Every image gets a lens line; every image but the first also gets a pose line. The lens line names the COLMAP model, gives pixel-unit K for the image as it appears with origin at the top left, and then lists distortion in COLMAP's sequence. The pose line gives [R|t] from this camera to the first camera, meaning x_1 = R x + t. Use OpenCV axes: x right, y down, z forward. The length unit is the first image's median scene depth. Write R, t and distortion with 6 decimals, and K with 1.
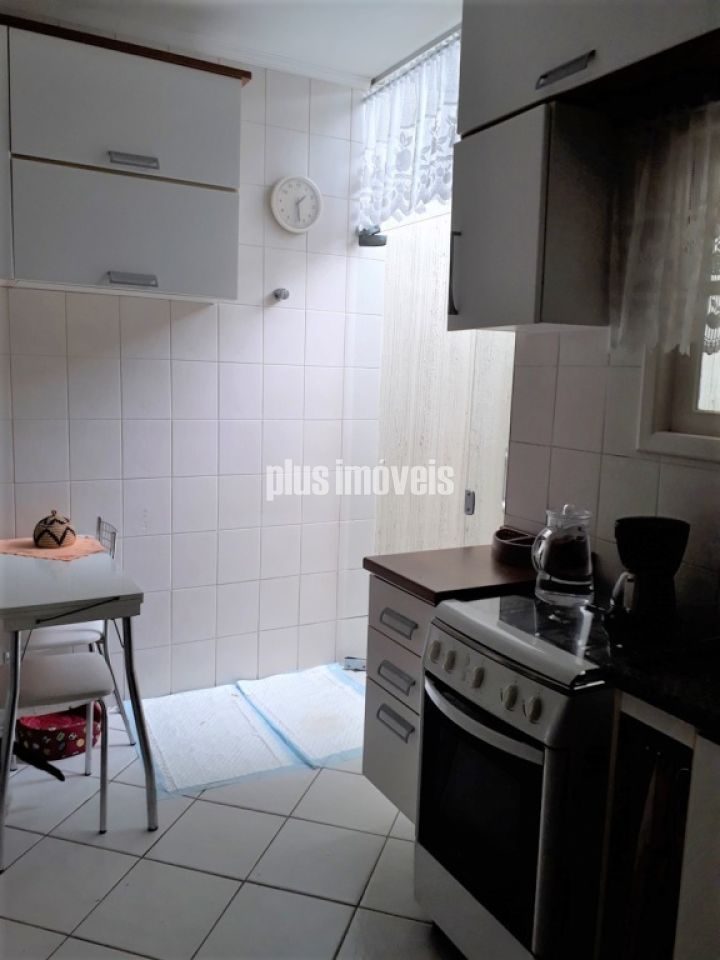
lens RADIAL K [[765.1, 0, 361.4], [0, 765.1, 481.8], [0, 0, 1]] dist [0.066717, -0.108882]
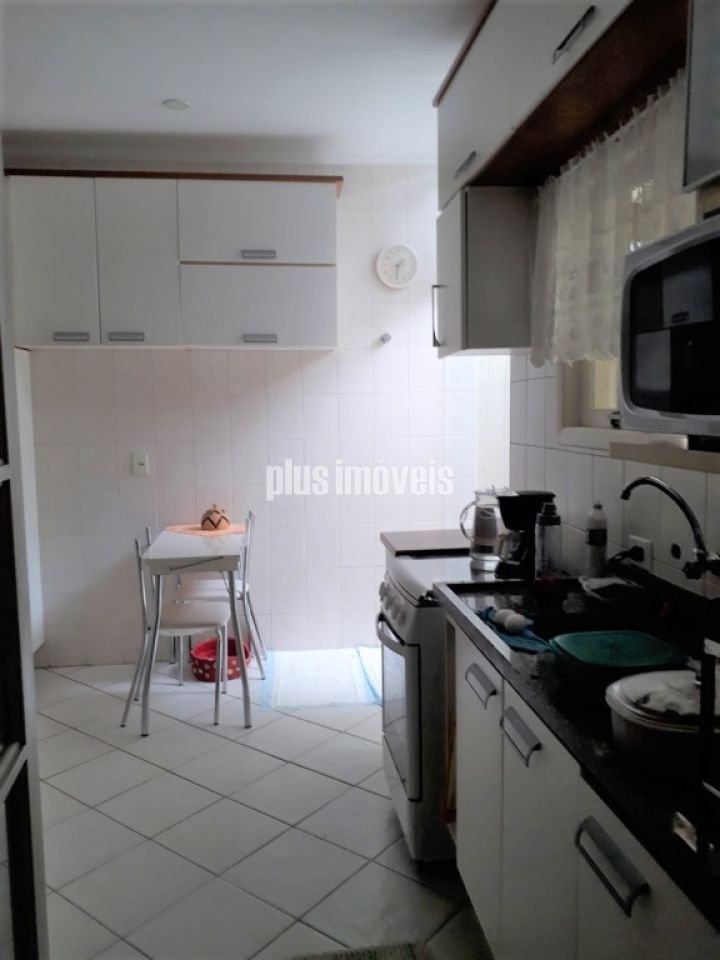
lens RADIAL K [[765.1, 0, 345.6], [0, 765.1, 486.0], [0, 0, 1]] dist [0.066717, -0.108882]
pose [[0.917119, -0.008793, -0.398517, 0.392109], [-0.008149, 0.999134, -0.040798, 0.060140], [0.398530, 0.040664, 0.916253, -0.201176]]
